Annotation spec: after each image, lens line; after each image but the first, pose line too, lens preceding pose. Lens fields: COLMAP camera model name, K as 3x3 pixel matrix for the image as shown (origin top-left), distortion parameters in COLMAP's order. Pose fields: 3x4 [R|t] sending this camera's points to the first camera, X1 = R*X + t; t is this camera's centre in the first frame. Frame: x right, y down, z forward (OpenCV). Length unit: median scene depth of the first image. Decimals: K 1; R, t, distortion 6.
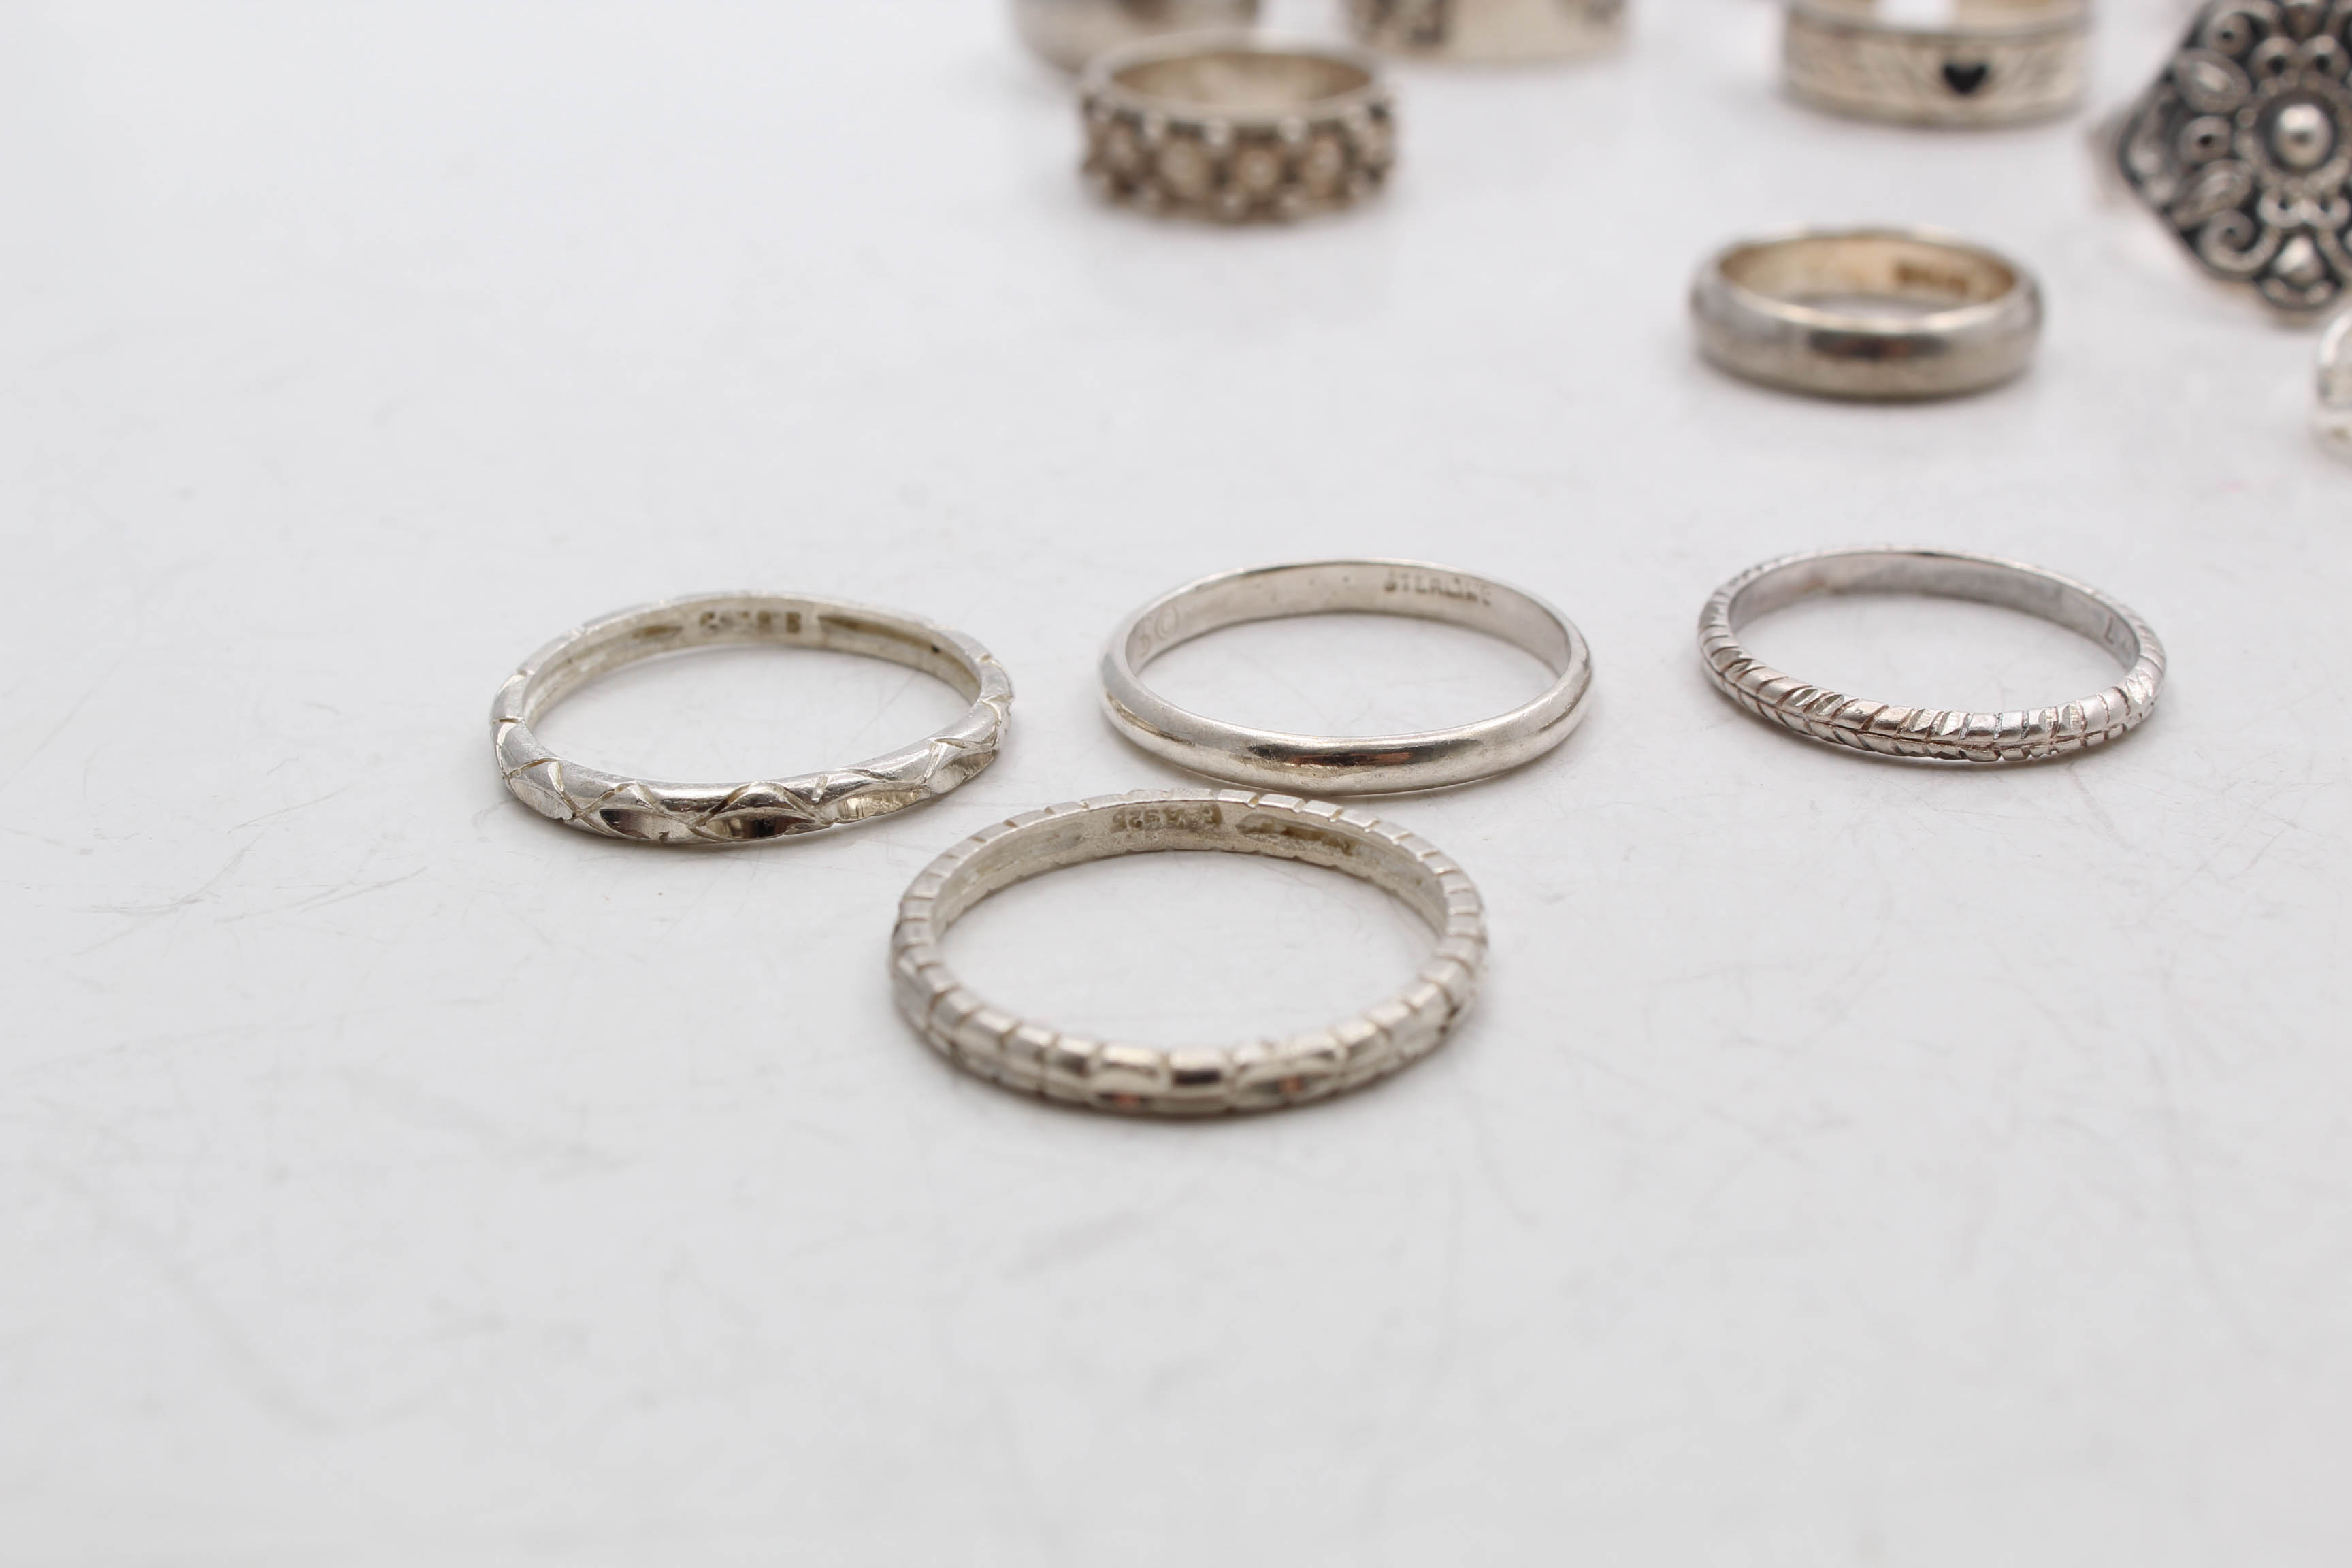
lens RADIAL K [[2420.0, 0, 1176.0], [0, 2420.0, 784.0], [0, 0, 1]] dist [-0.000854, 0.000070]
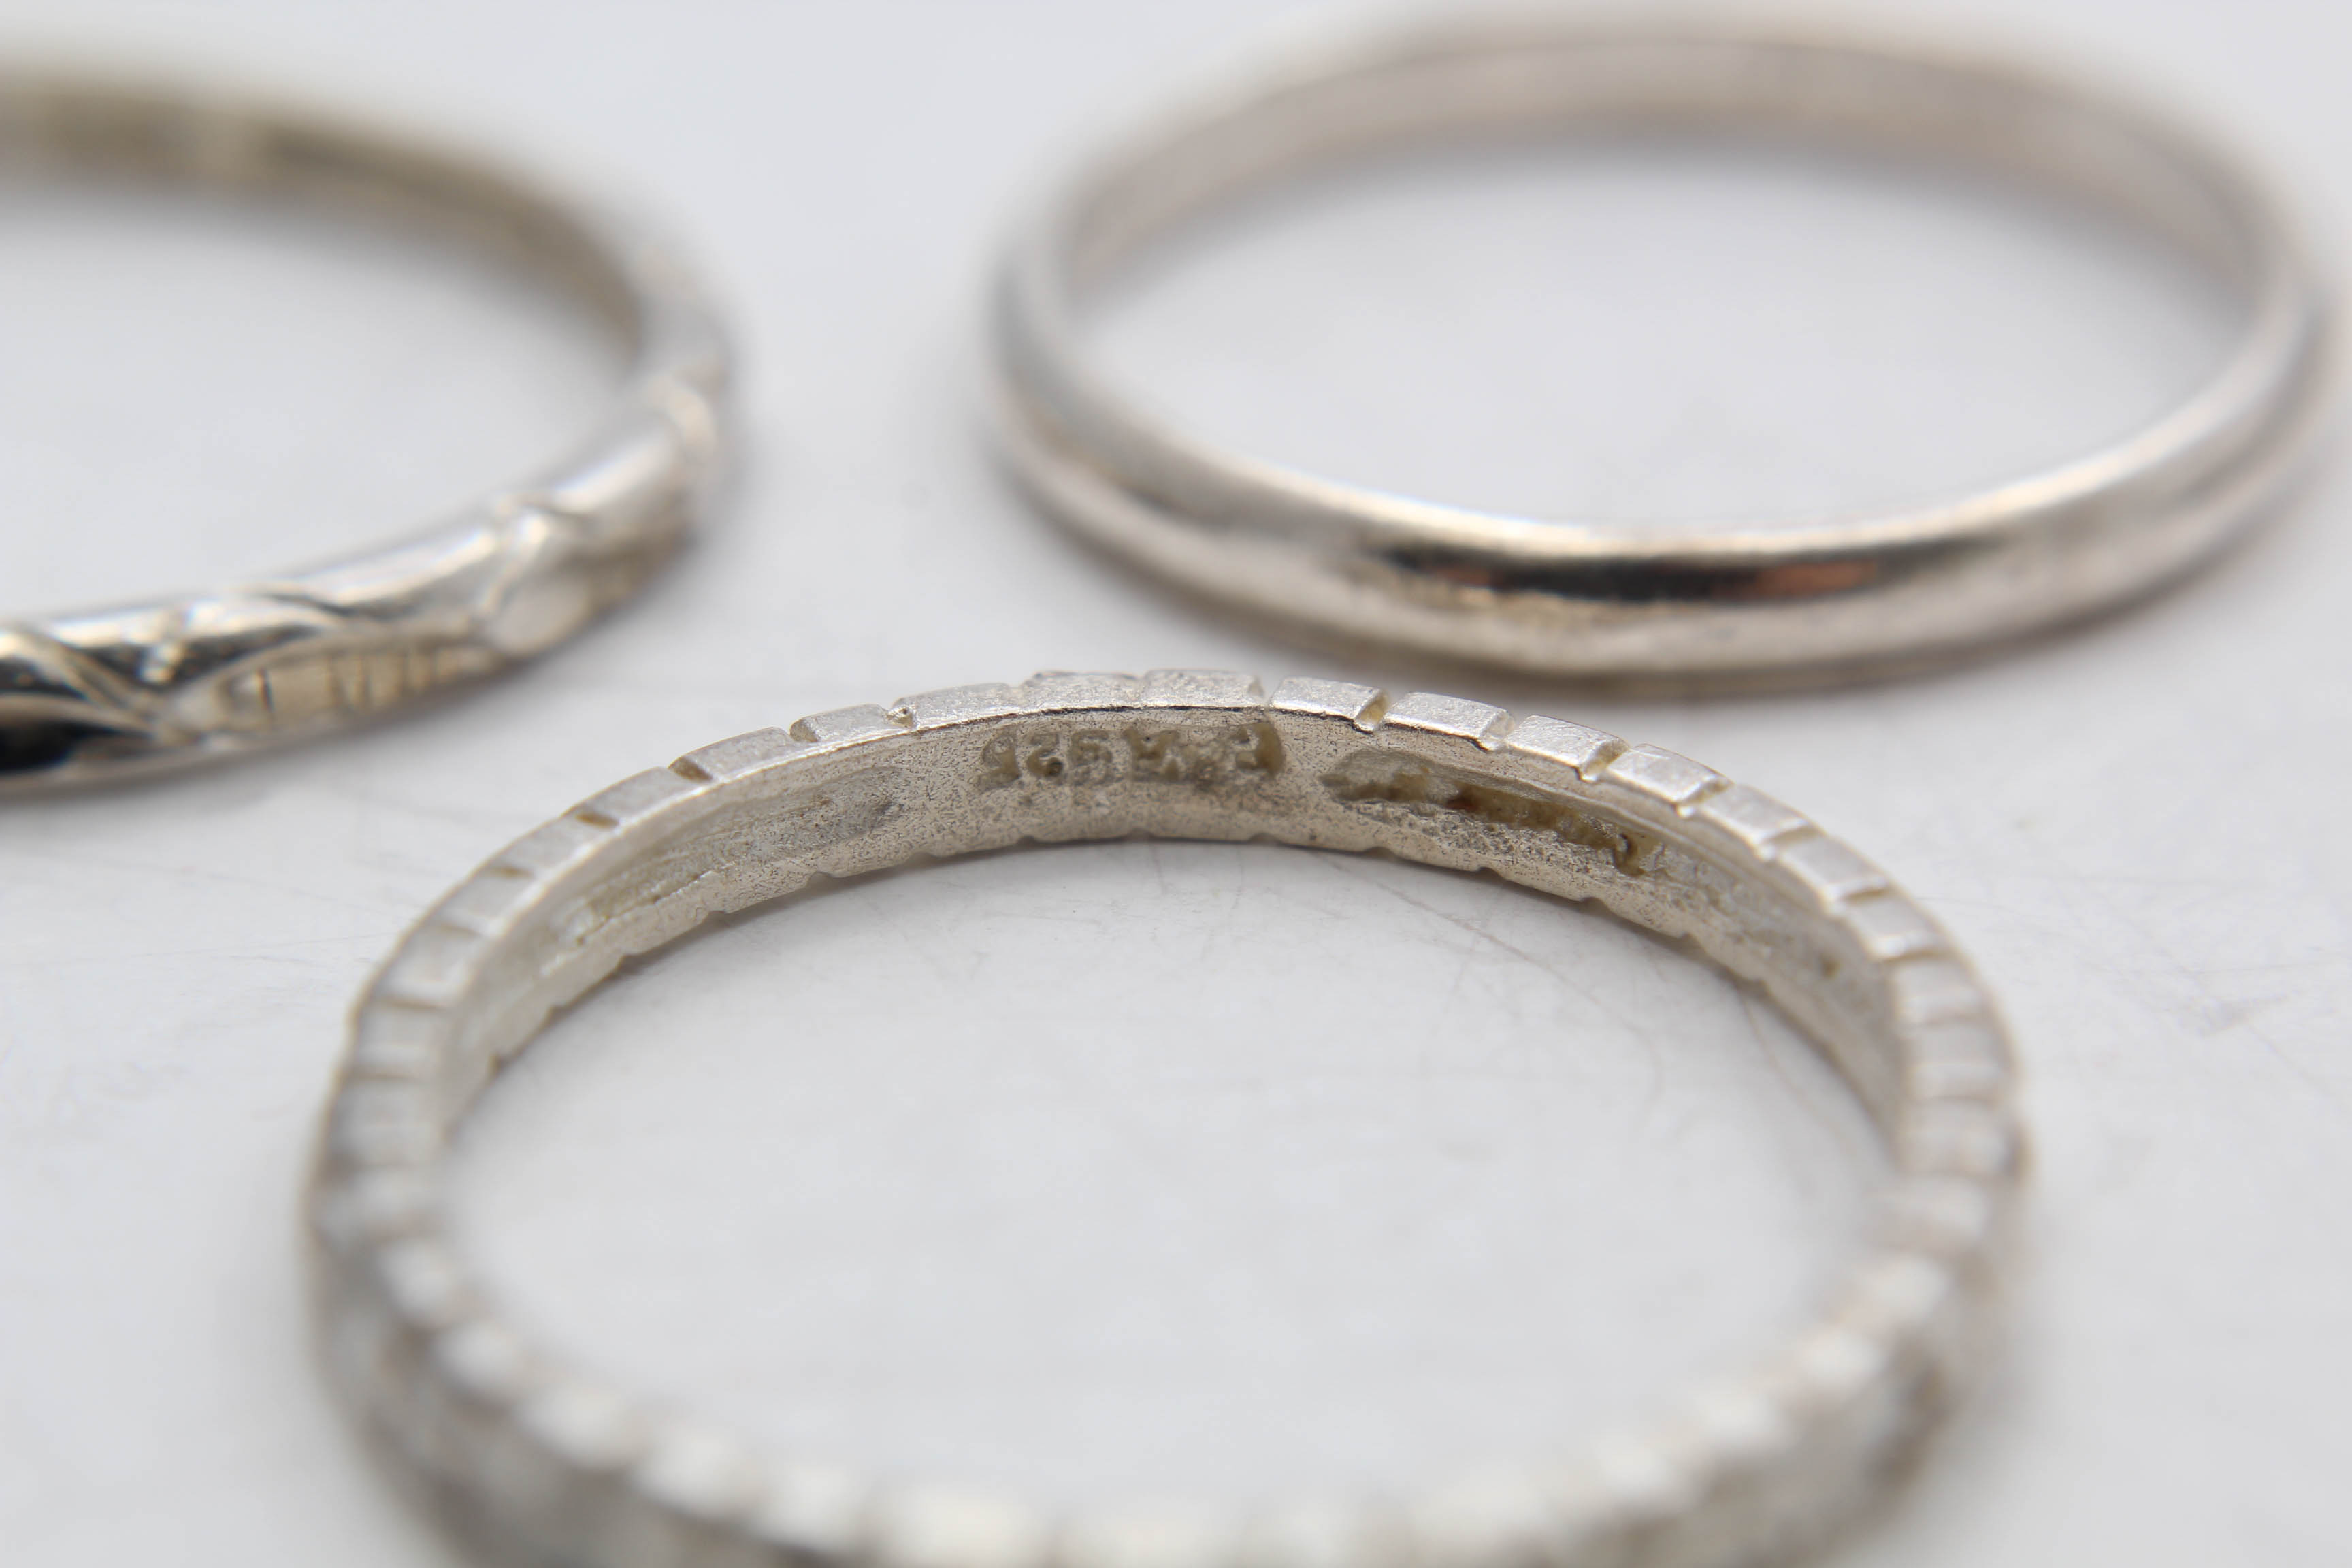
lens RADIAL K [[5167.1, 0, 1176.0], [0, 5167.1, 784.0], [0, 0, 1]] dist [0.493730, 0.110042]
pose [[0.999584, 0.021367, -0.019364, 0.018065], [-0.019823, 0.996858, 0.076693, -0.041107], [0.020942, -0.076278, 0.996867, 0.227580]]
